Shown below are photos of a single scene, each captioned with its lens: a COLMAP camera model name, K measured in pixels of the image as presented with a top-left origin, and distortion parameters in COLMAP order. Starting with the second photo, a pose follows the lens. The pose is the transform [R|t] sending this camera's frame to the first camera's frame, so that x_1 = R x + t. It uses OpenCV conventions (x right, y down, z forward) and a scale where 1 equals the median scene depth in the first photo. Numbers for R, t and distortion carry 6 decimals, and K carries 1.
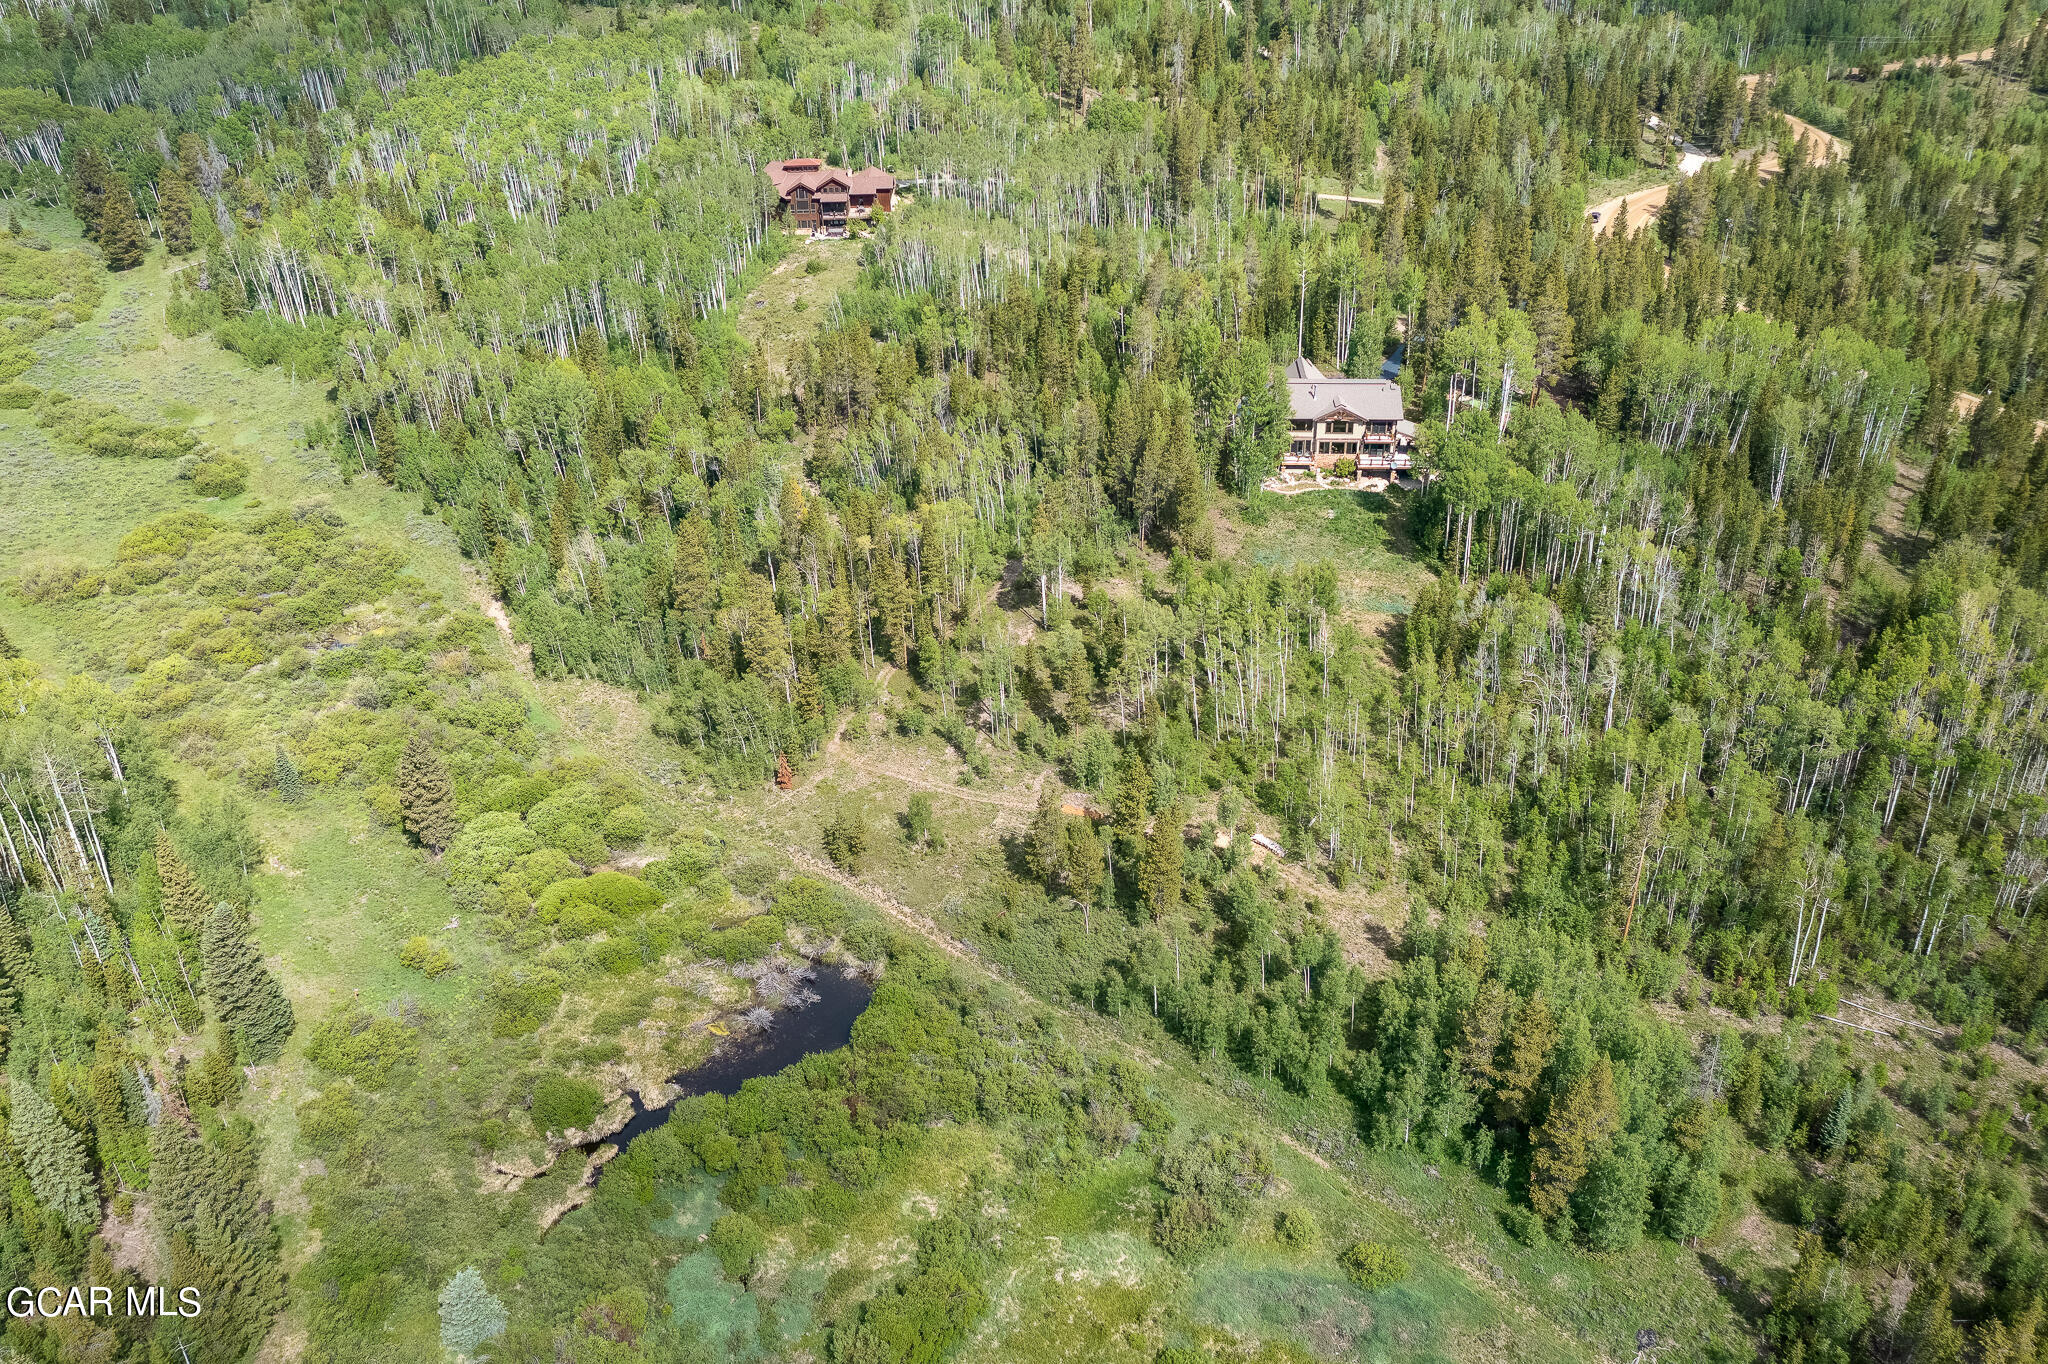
lens RADIAL K [[1653.8, 0, 1033.9], [0, 1653.8, 655.1], [0, 0, 1]] dist [-0.010209, 0.003112]
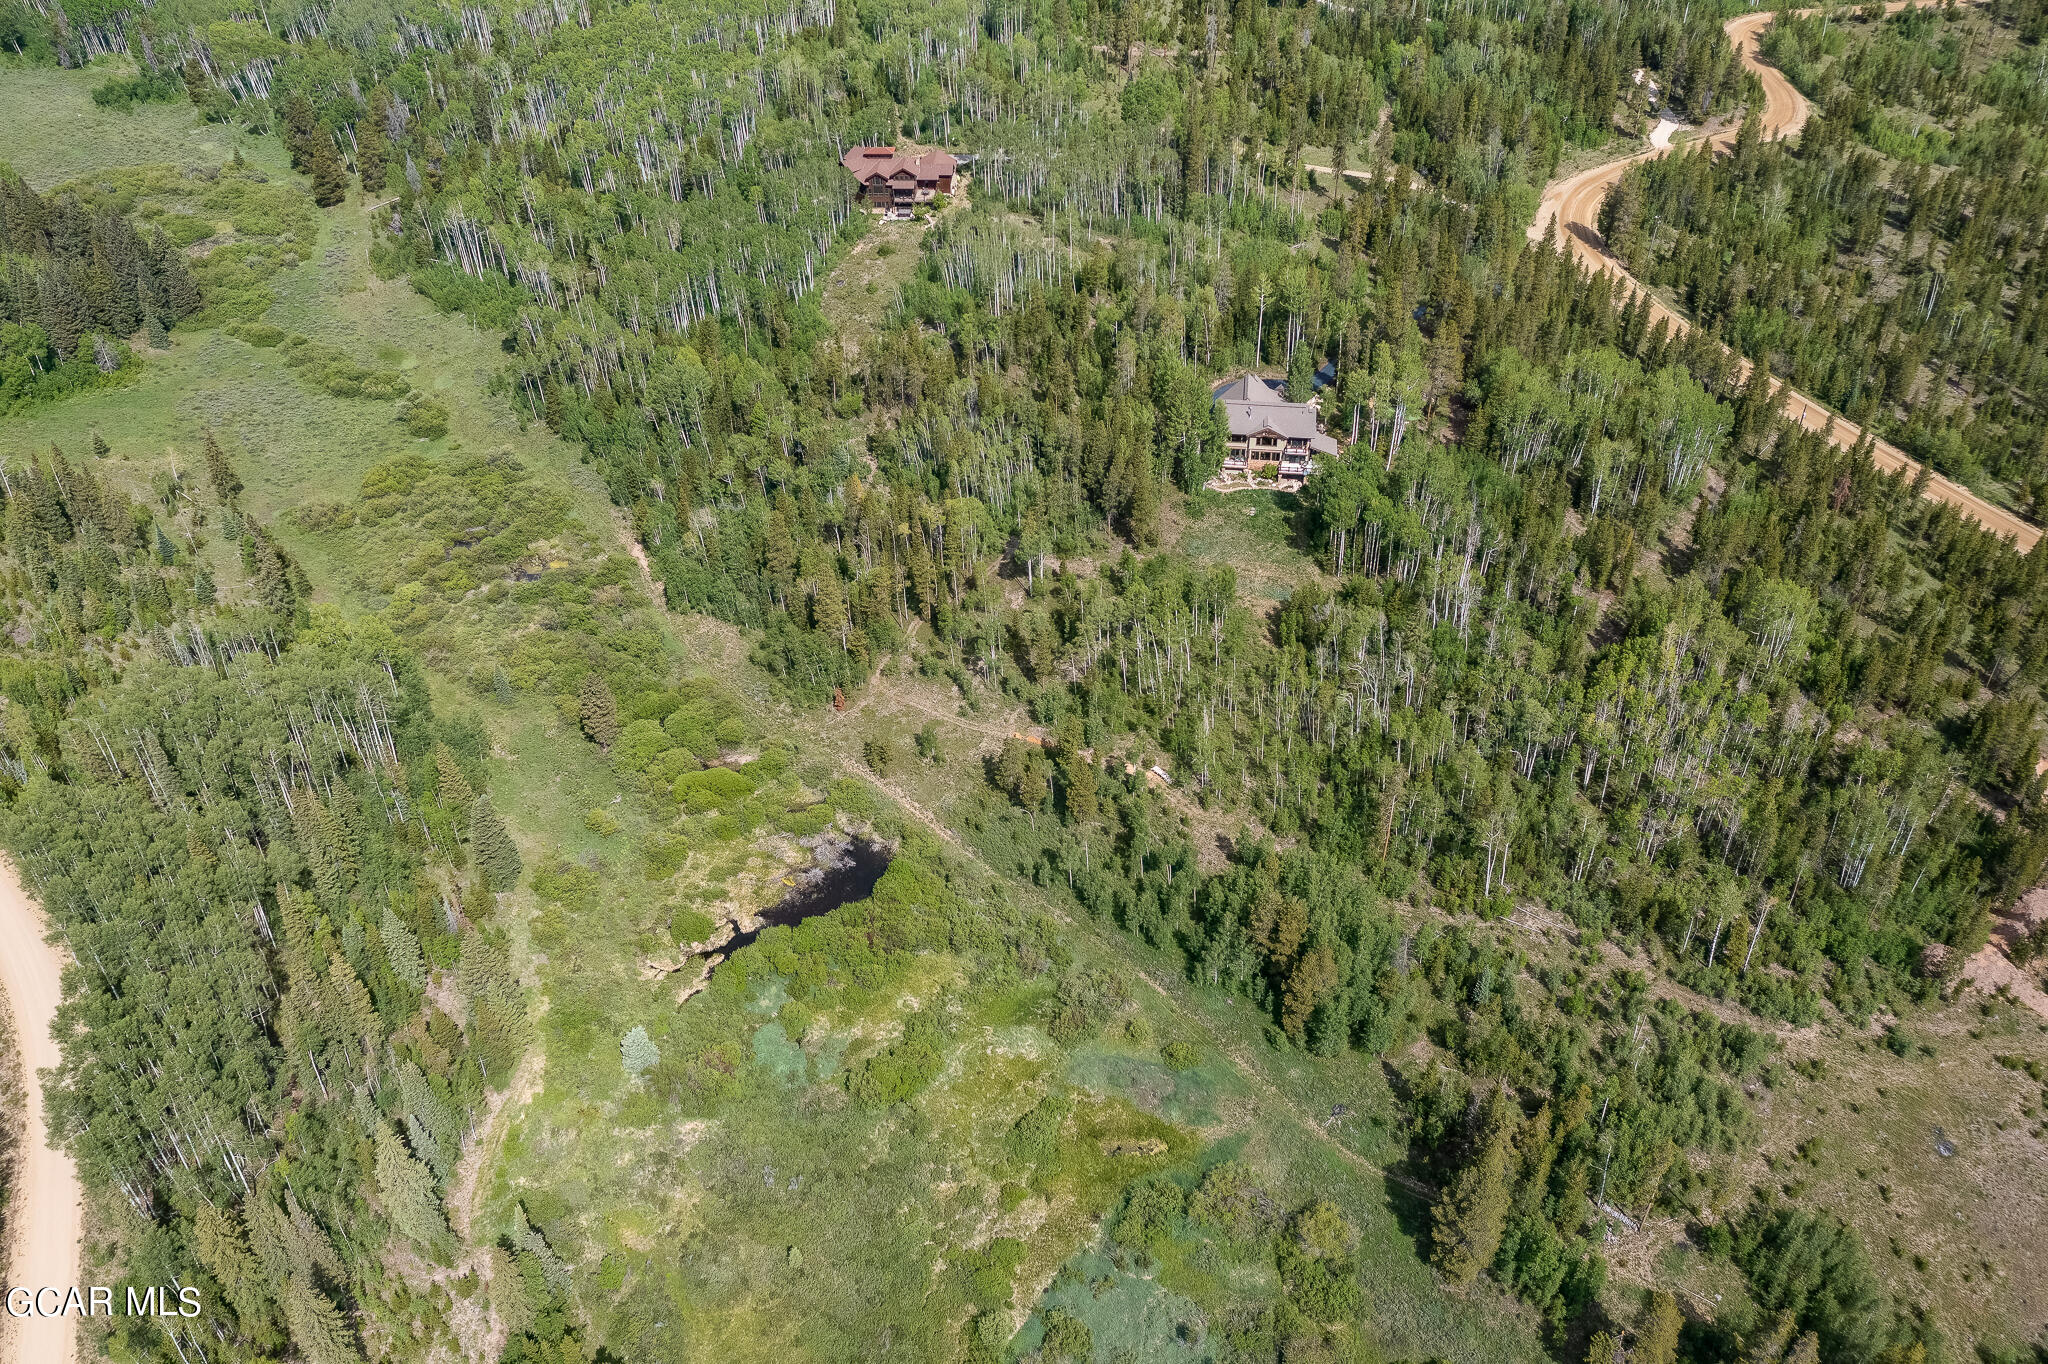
lens RADIAL K [[1646.2, 0, 1021.5], [0, 1646.2, 636.4], [0, 0, 1]] dist [-0.007885, 0.000365]
pose [[0.997148, 0.046505, -0.059437, 0.094478], [-0.038602, 0.991047, 0.127810, -0.181616], [0.064849, -0.125151, 0.990016, -0.424282]]
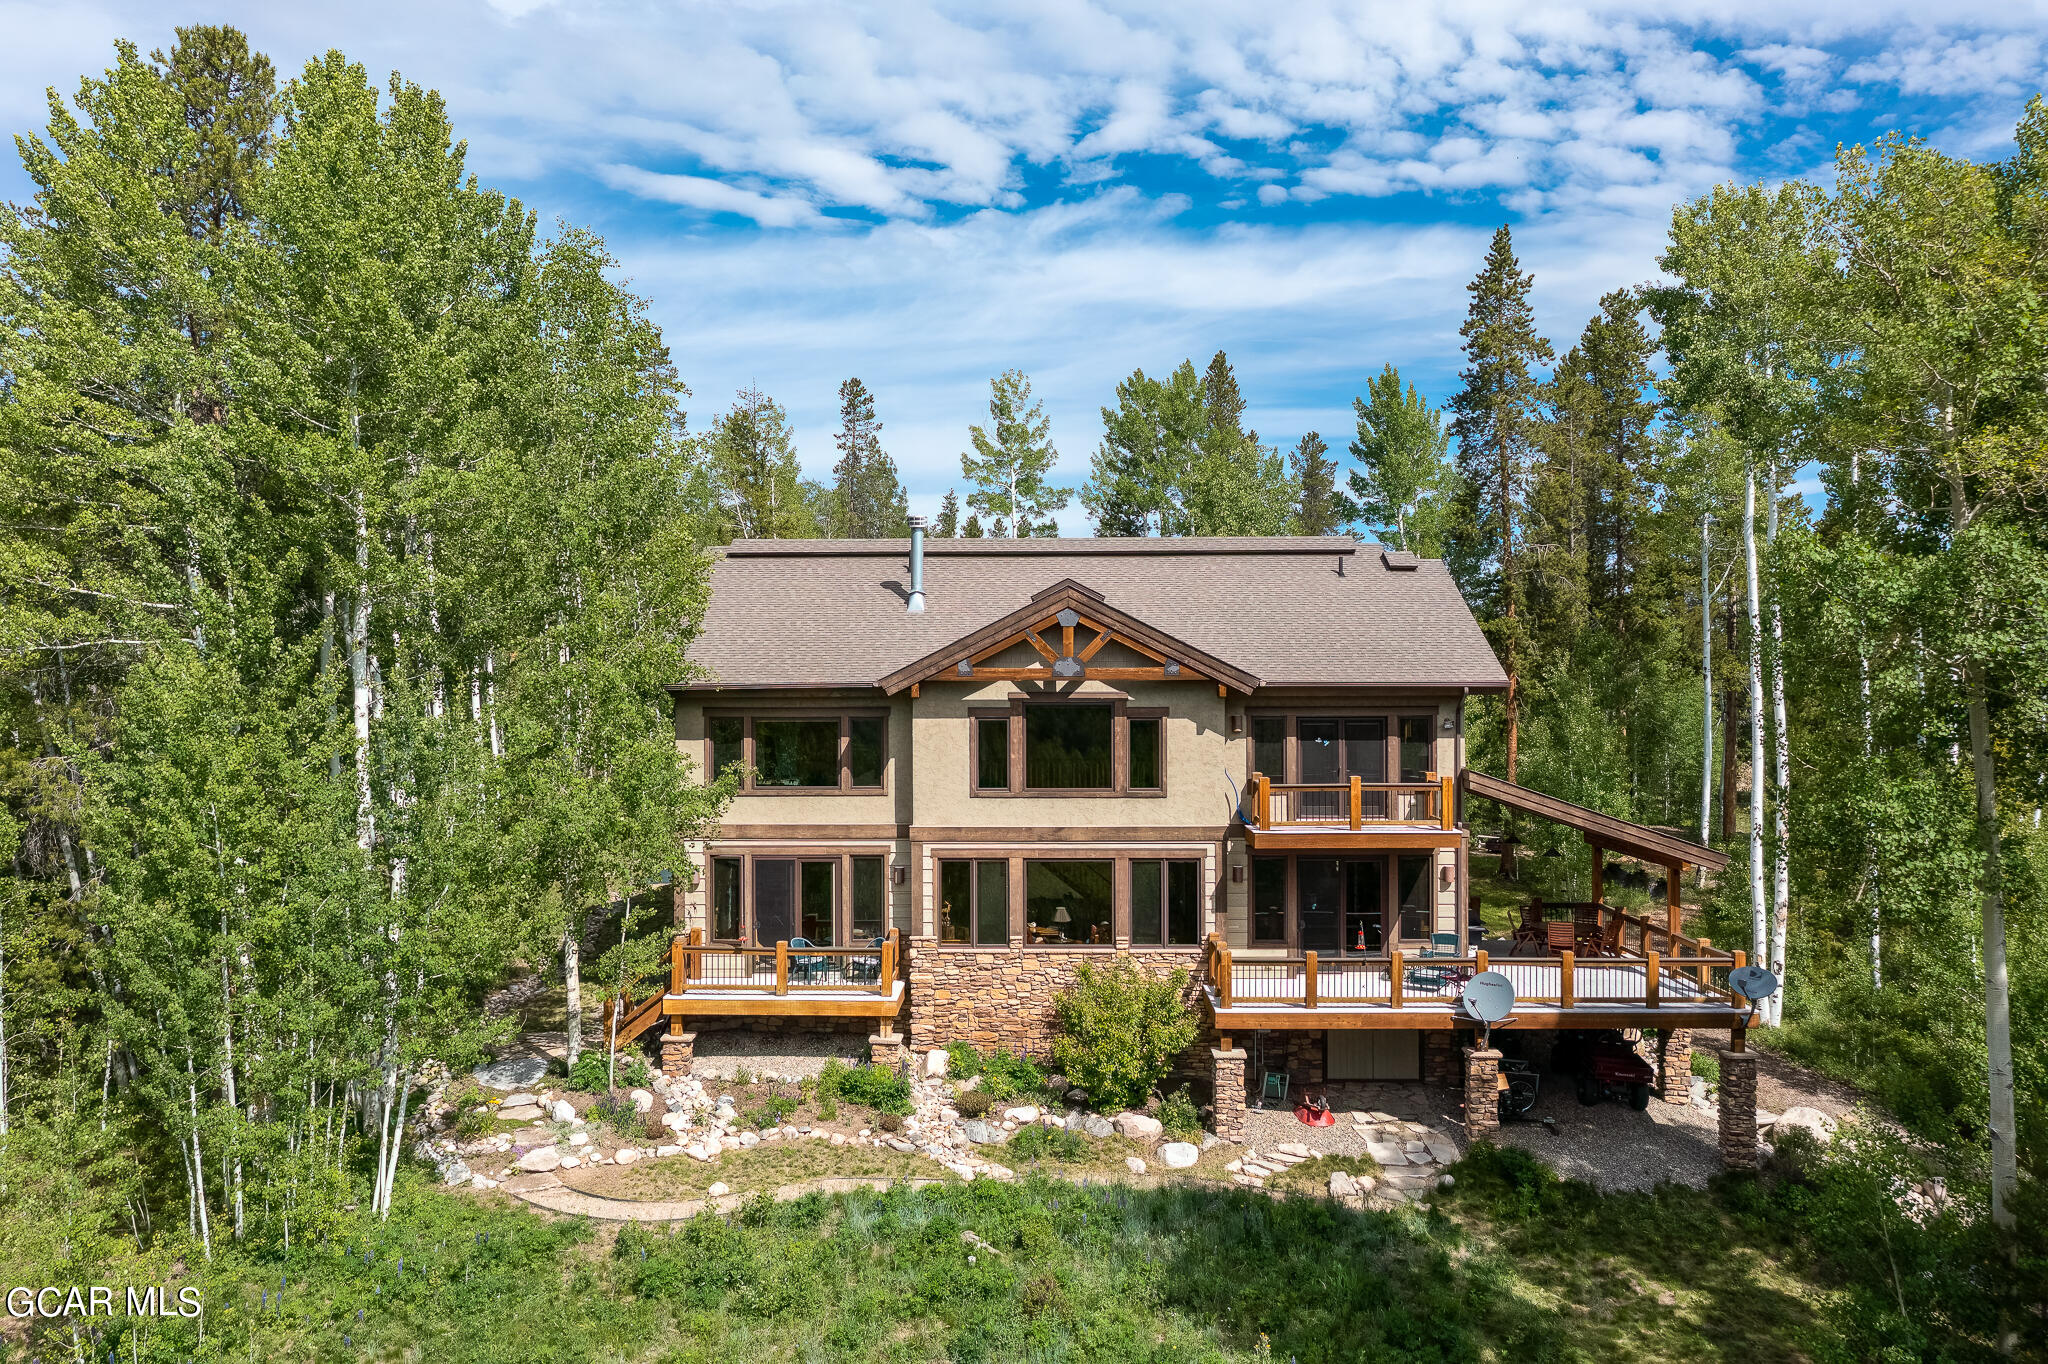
lens RADIAL K [[1646.8, 0, 1024.0], [0, 1646.8, 682.0], [0, 0, 1]] dist [0.000088, 0.005674]
pose [[0.999288, 0.009475, 0.036532, 0.221824], [0.009109, 0.878809, -0.477087, -0.094352], [-0.036625, 0.477080, 0.878096, 1.100422]]
